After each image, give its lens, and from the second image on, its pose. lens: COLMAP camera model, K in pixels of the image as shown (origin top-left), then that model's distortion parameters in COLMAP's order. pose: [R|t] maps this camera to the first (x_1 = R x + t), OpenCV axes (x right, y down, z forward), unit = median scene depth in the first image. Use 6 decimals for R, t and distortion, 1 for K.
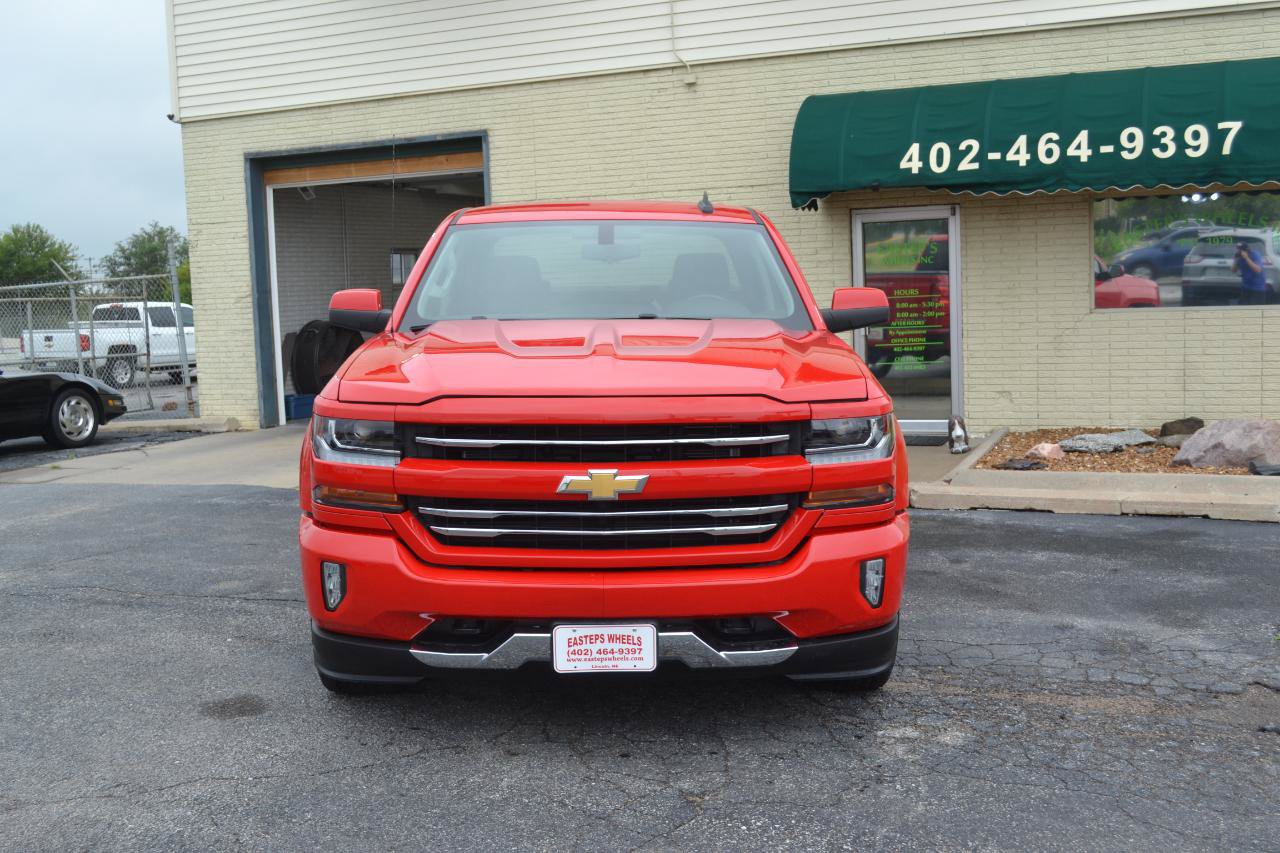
lens RADIAL K [[1386.7, 0, 614.8], [0, 1386.7, 427.4], [0, 0, 1]] dist [-0.057498, 0.010185]
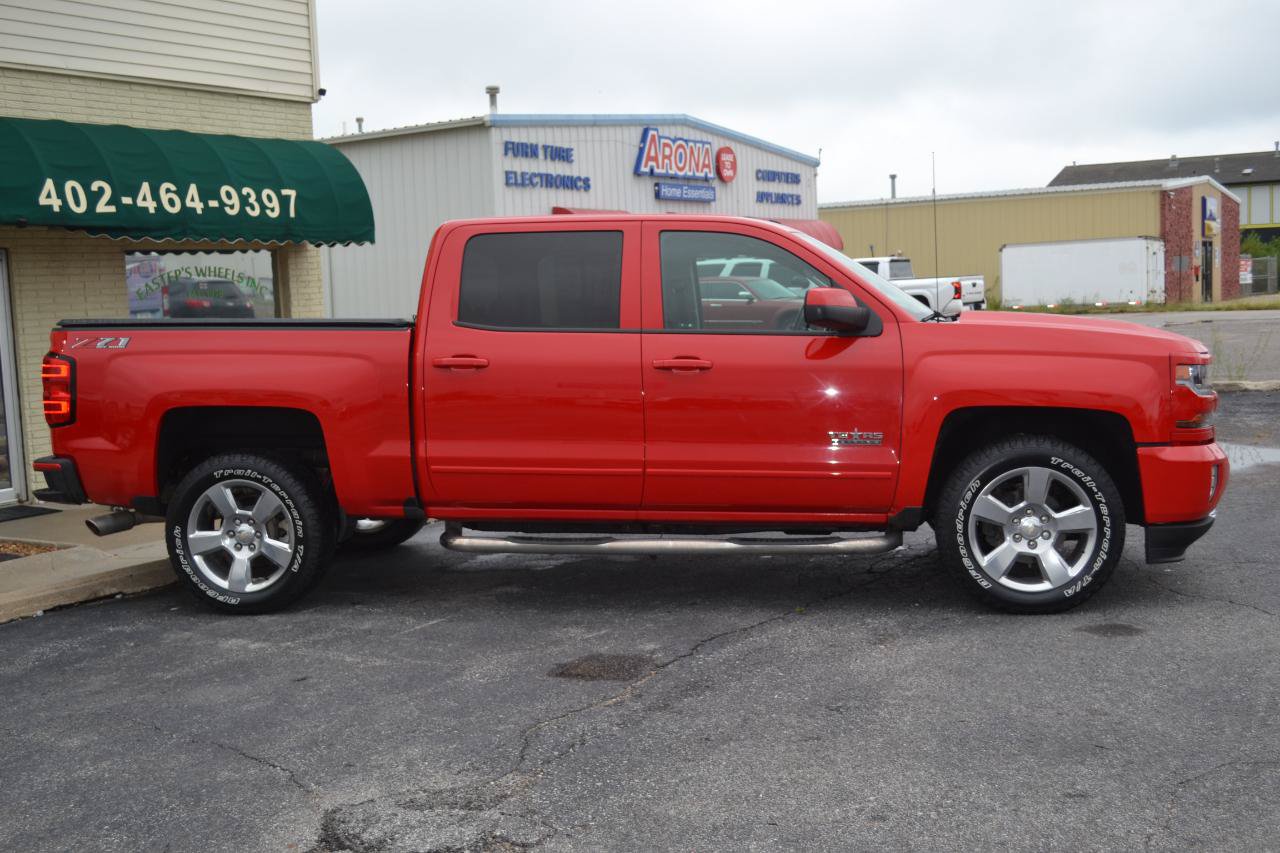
lens RADIAL K [[1386.7, 0, 614.8], [0, 1386.7, 427.4], [0, 0, 1]] dist [-0.057498, 0.010185]
pose [[0.166275, -0.065766, 0.983884, -0.633936], [0.136453, 0.989709, 0.043095, -0.032798], [-0.976593, 0.127088, 0.173538, 0.513228]]
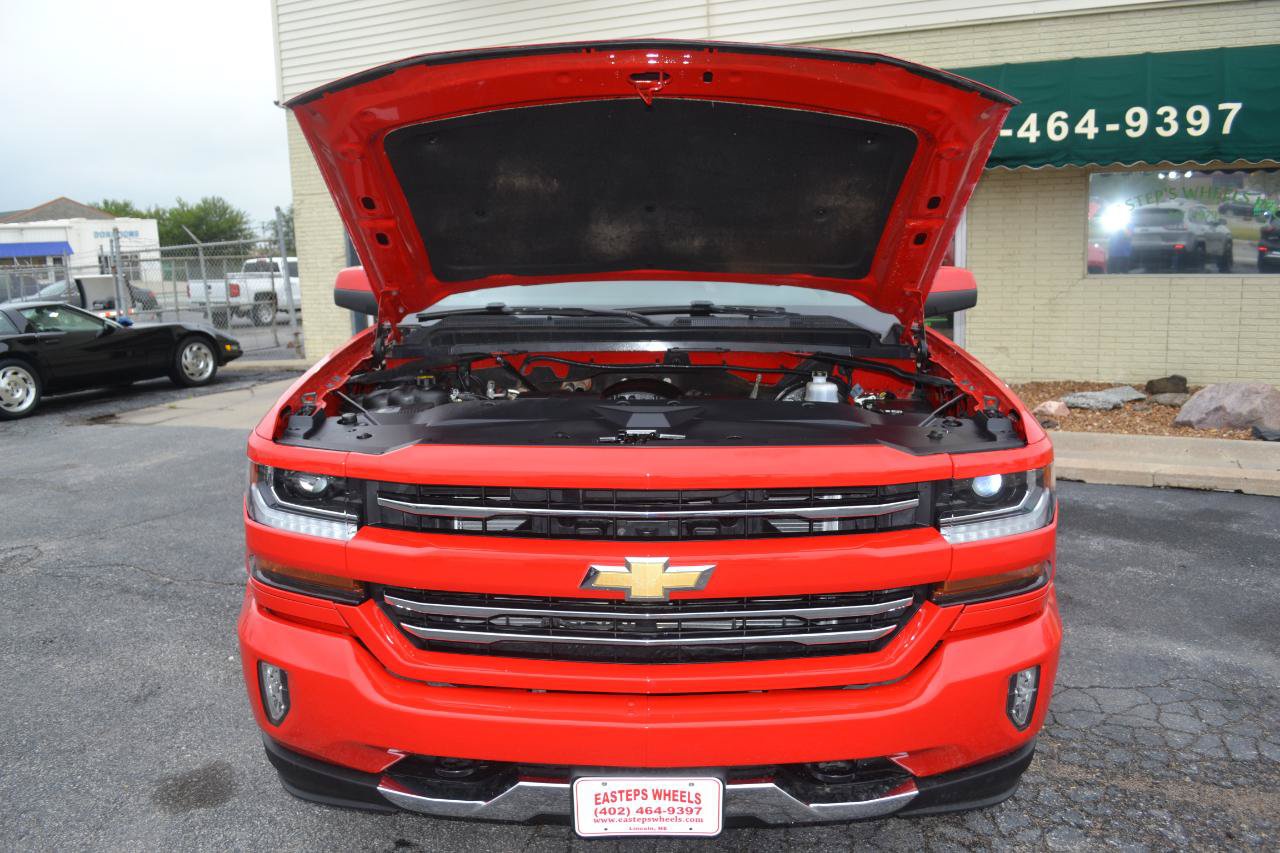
lens RADIAL K [[1024.5, 0, 617.8], [0, 1024.5, 431.5], [0, 0, 1]] dist [-0.080958, 0.005088]
pose [[0.999452, 0.008443, -0.031995, -0.002774], [-0.005815, 0.996668, 0.081354, -0.025213], [0.032576, -0.081123, 0.996172, 0.182157]]
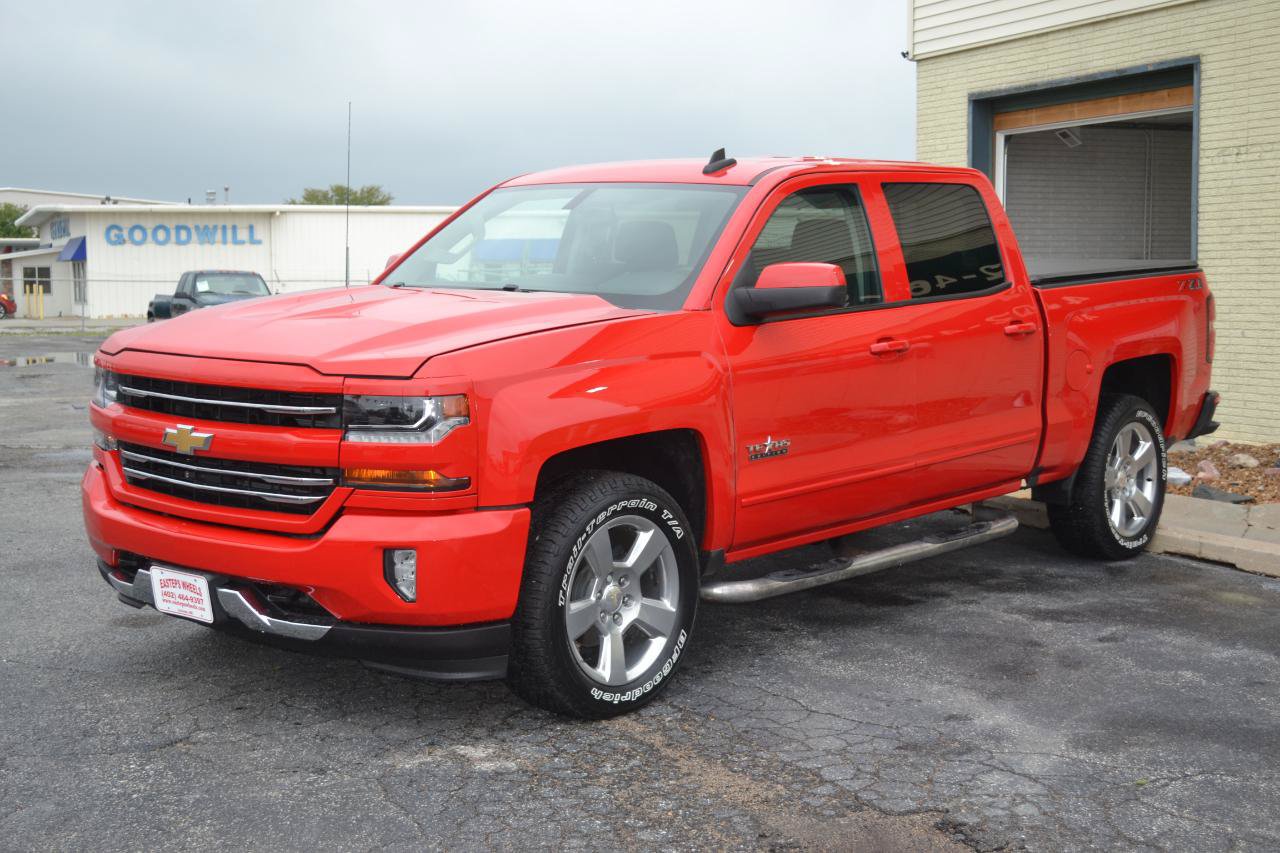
lens RADIAL K [[1720.3, 0, 570.9], [0, 1720.3, 421.6], [0, 0, 1]] dist [-0.039946, 0.019402]
pose [[0.751475, 0.084083, -0.654381, 0.382163], [-0.085208, 0.995908, 0.030116, -0.013118], [0.654236, 0.033127, 0.755565, 0.071493]]
